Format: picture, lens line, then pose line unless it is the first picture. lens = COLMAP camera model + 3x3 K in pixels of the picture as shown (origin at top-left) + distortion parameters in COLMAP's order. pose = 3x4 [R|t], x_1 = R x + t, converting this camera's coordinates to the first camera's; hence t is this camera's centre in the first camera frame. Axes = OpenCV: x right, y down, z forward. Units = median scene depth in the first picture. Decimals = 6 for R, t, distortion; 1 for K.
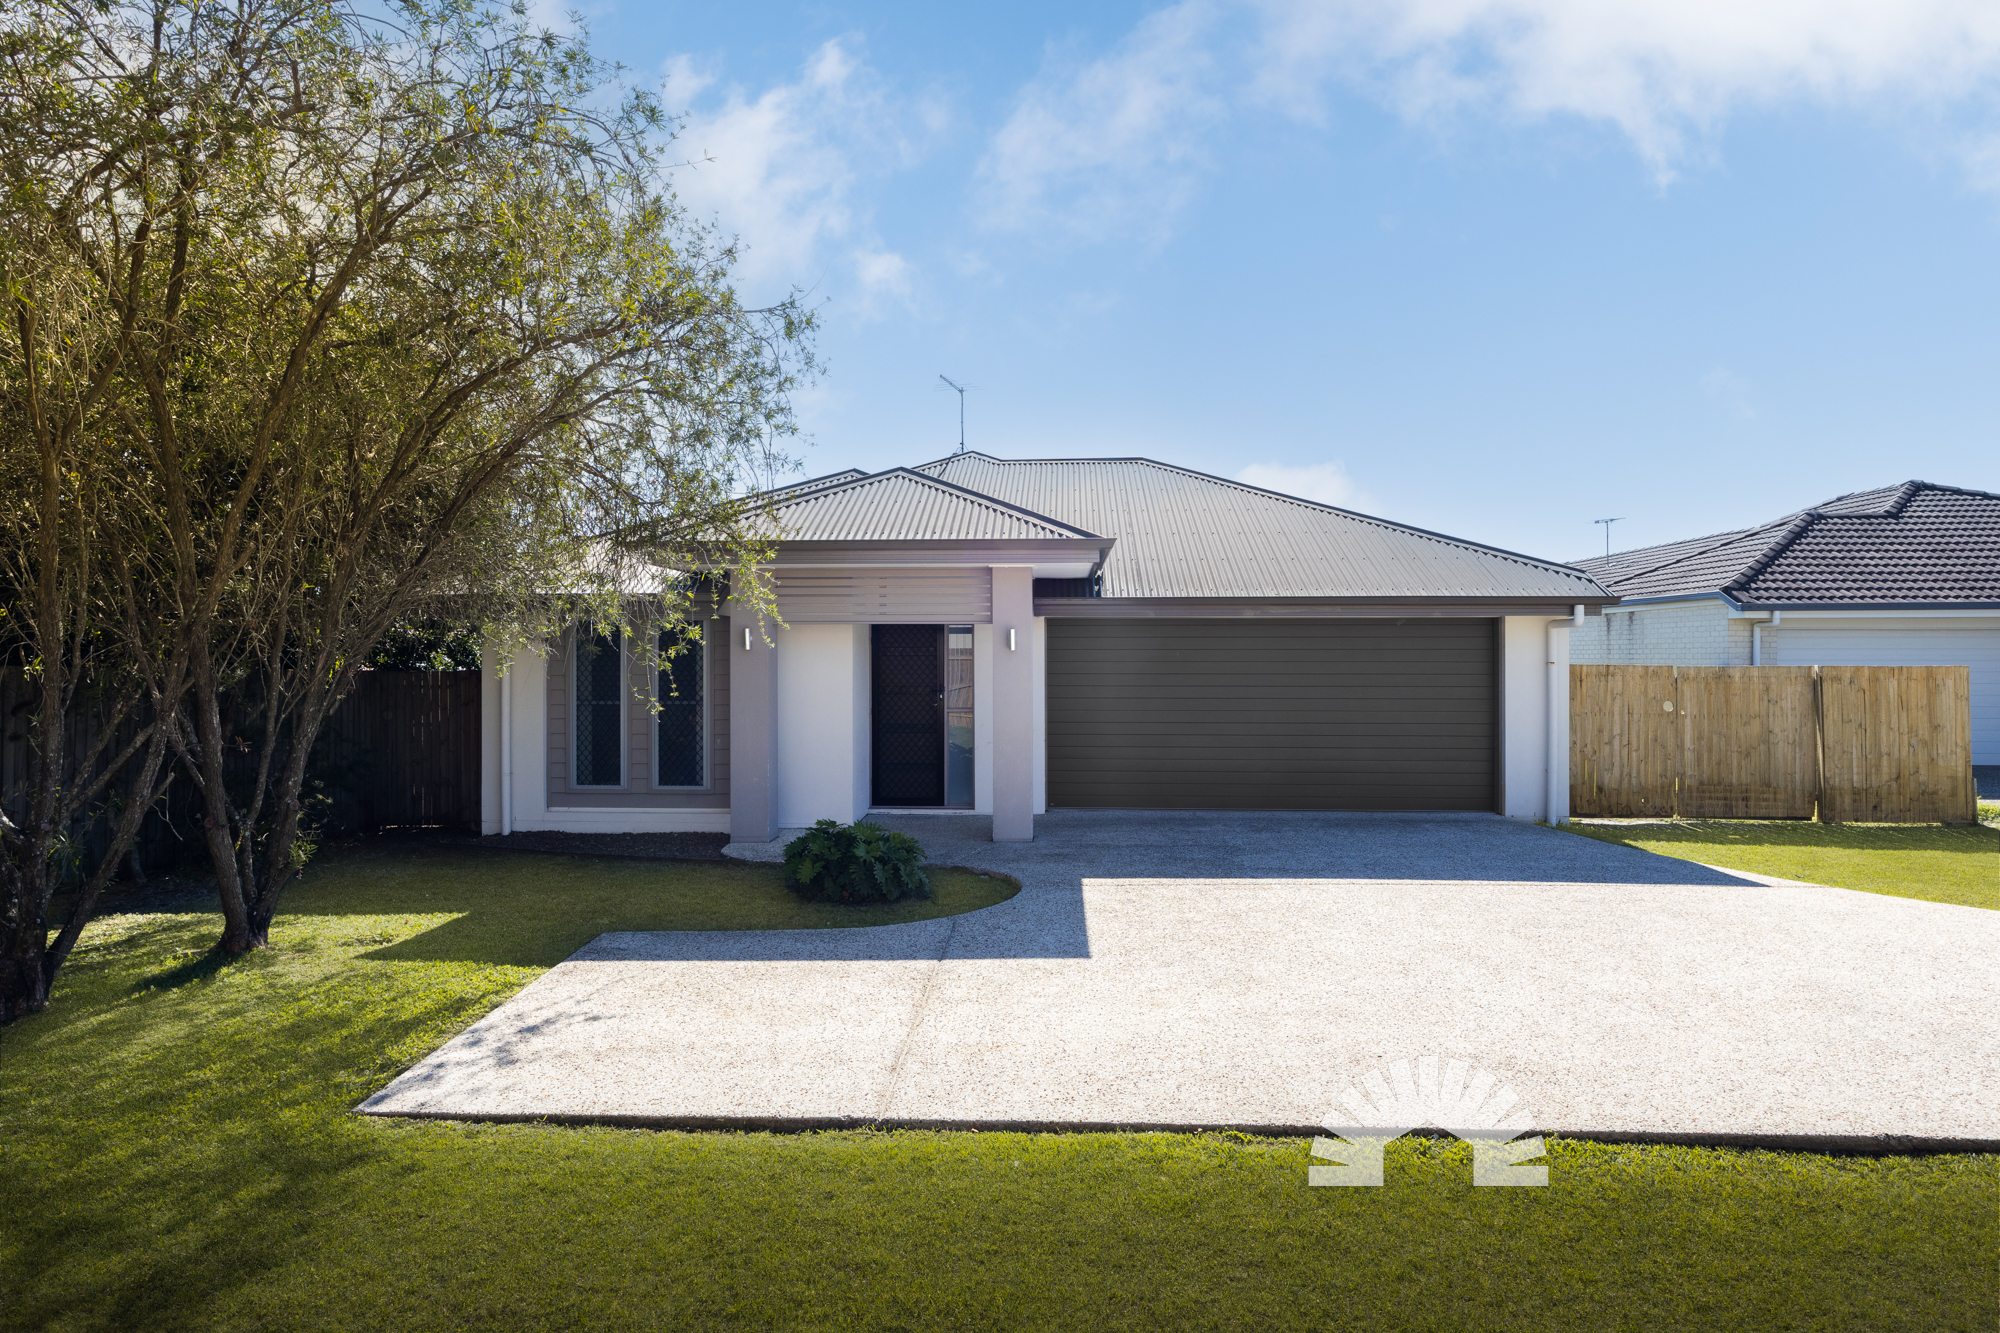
lens RADIAL K [[1143.2, 0, 1005.0], [0, 1143.2, 647.7], [0, 0, 1]] dist [0.005613, 0.000445]
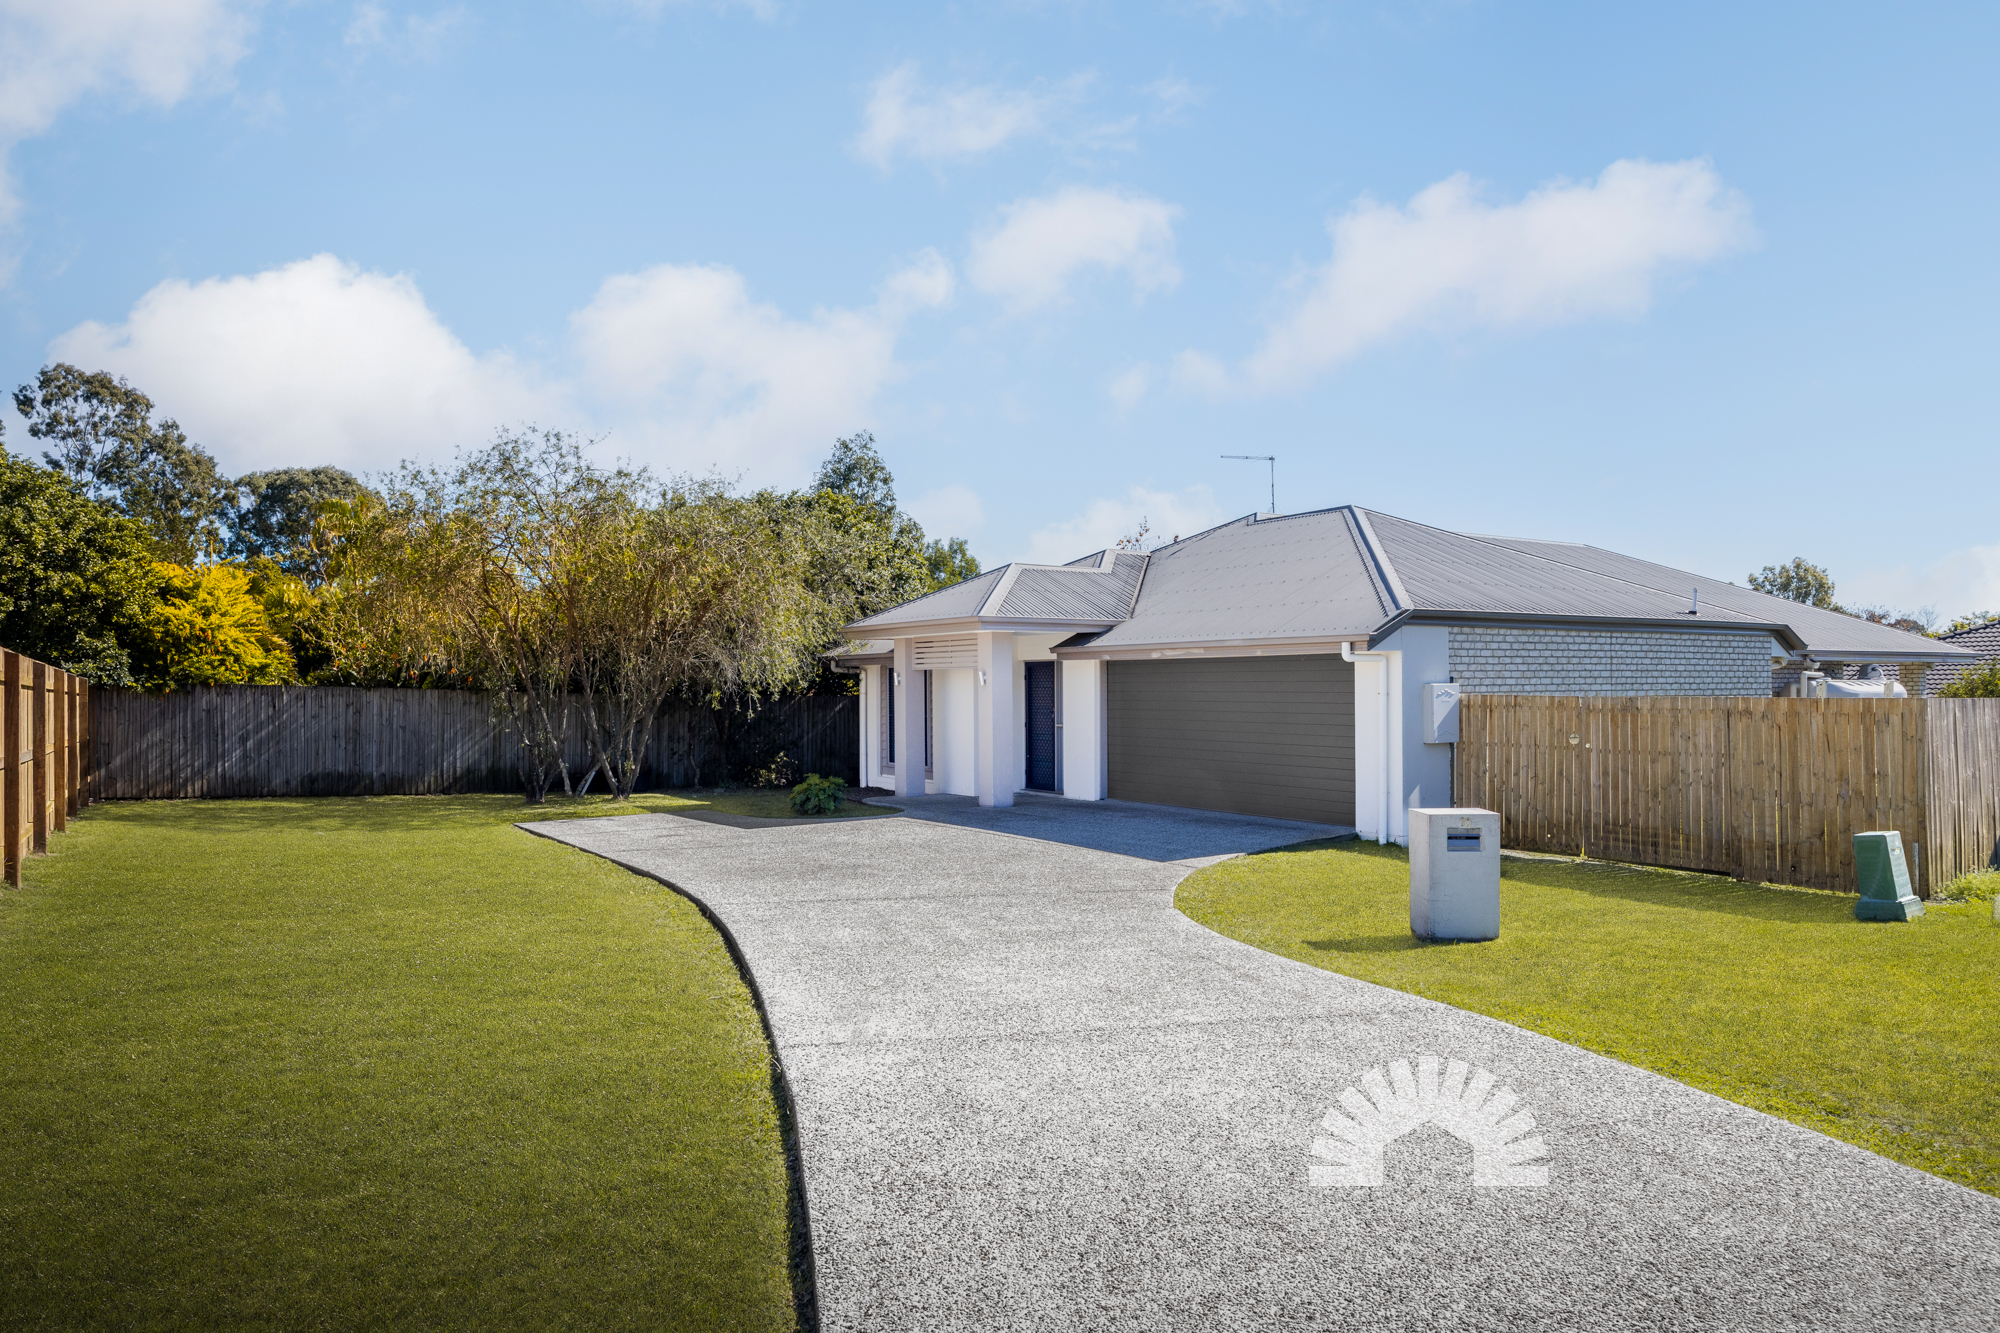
lens RADIAL K [[1217.3, 0, 993.3], [0, 1217.3, 668.6], [0, 0, 1]] dist [-0.001445, -0.000727]
pose [[0.623066, -0.012181, -0.782074, 1.087662], [0.011787, 0.999911, -0.006183, -0.006656], [0.782080, -0.005366, 0.623154, -0.006702]]
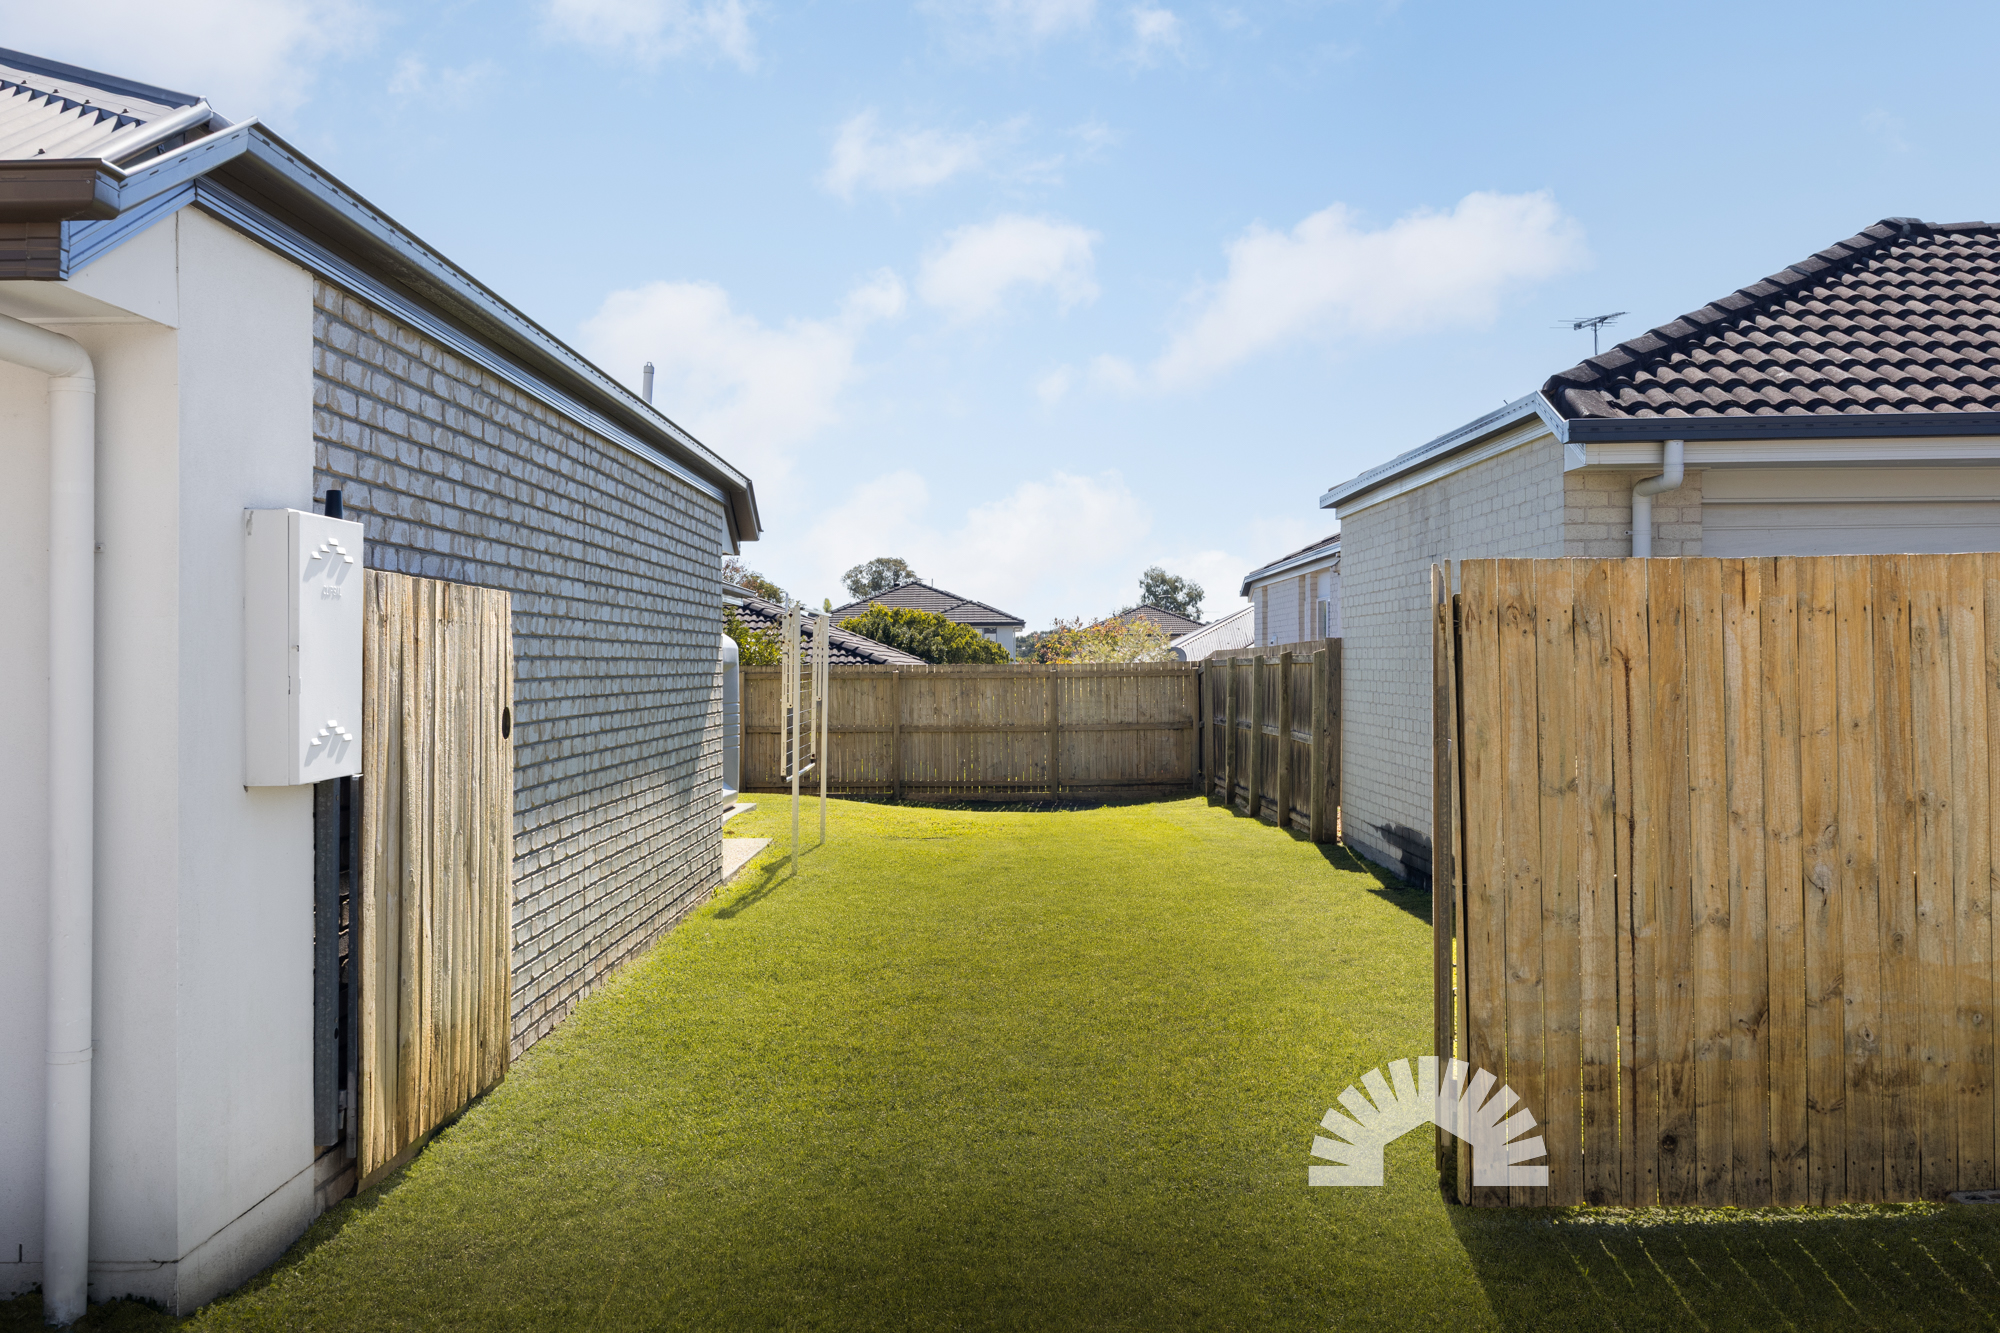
lens RADIAL K [[1950.4, 0, 995.0], [0, 1950.4, 664.9], [0, 0, 1]] dist [0.011146, 0.000000]
pose [[0.998157, -0.009877, 0.059868, 0.590897], [0.009209, 0.999892, 0.011425, 0.032483], [-0.059974, -0.010852, 0.998141, 0.596325]]
